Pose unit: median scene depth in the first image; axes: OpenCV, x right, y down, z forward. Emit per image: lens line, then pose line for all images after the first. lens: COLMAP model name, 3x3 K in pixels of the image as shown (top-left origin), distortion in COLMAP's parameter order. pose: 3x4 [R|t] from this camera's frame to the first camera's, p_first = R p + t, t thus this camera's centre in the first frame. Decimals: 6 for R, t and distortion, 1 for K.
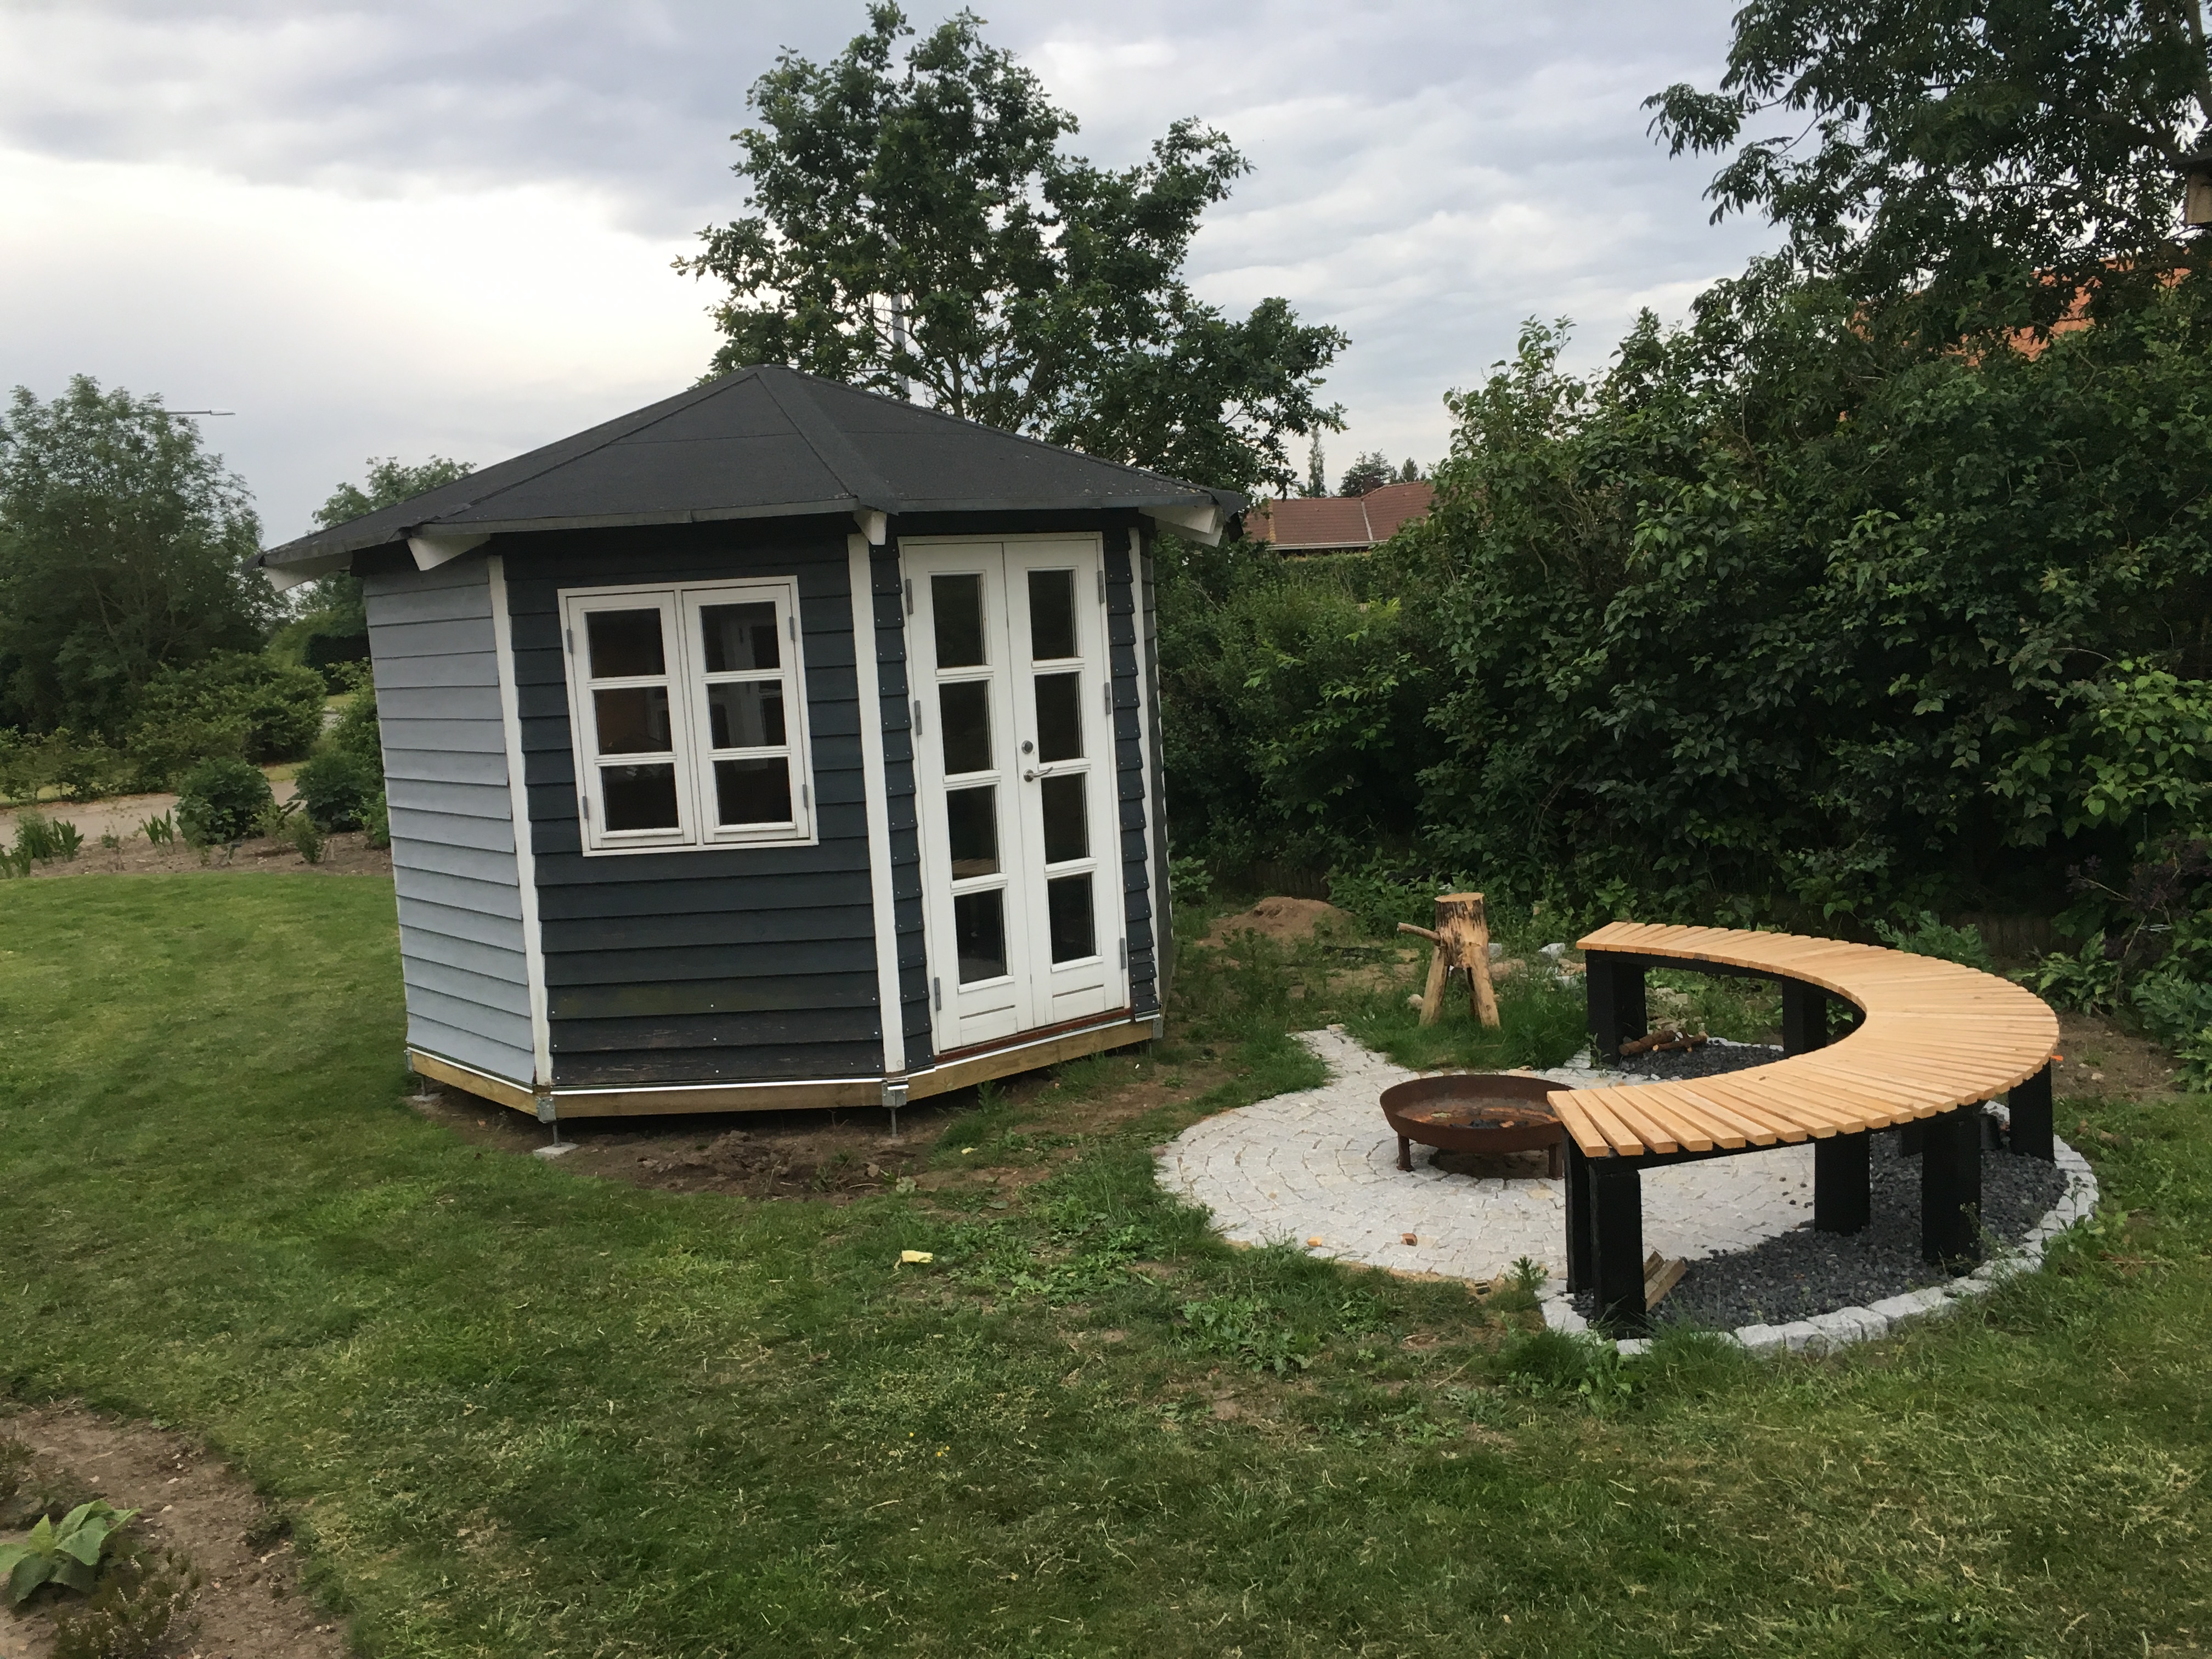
lens RADIAL K [[1852.7, 0, 1076.5], [0, 1852.7, 825.7], [0, 0, 1]] dist [0.087558, -0.119223]
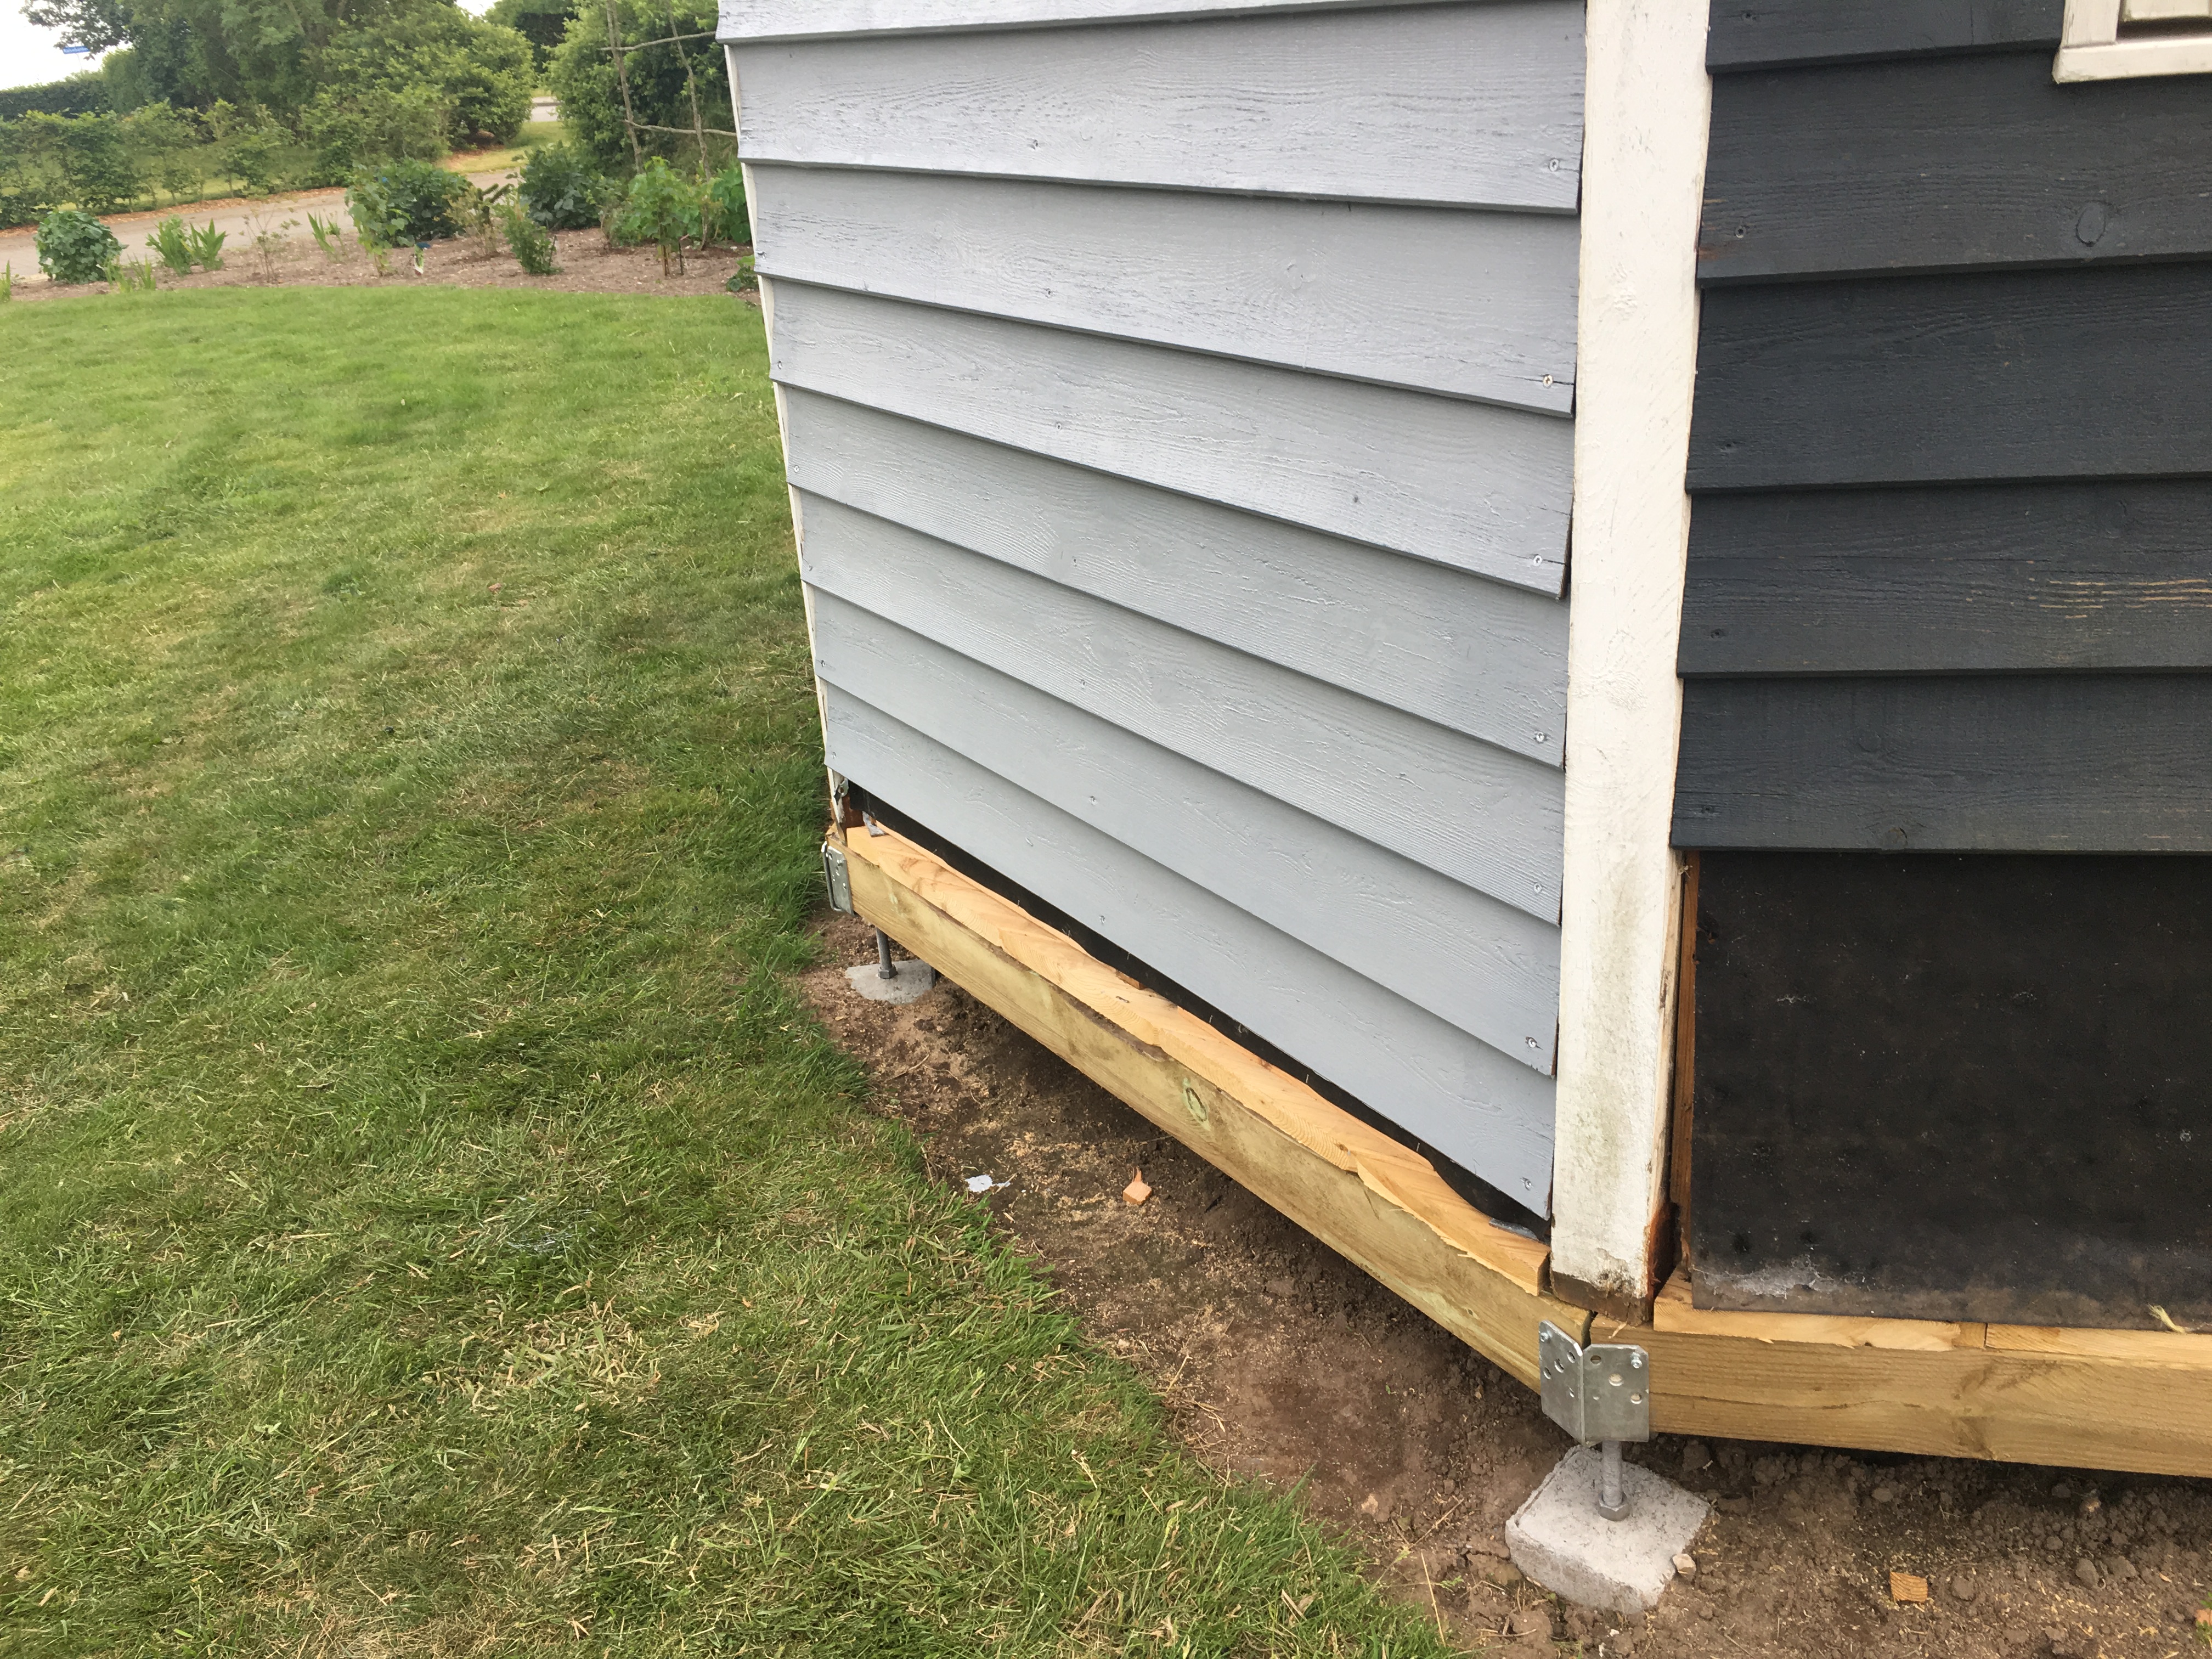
lens RADIAL K [[1860.2, 0, 1074.5], [0, 1860.2, 823.2], [0, 0, 1]] dist [0.086645, -0.118708]
pose [[0.992574, 0.030020, -0.117880, -0.328740], [0.006079, 0.955617, 0.294548, 0.029018], [0.121490, -0.293078, 0.948338, 0.833562]]
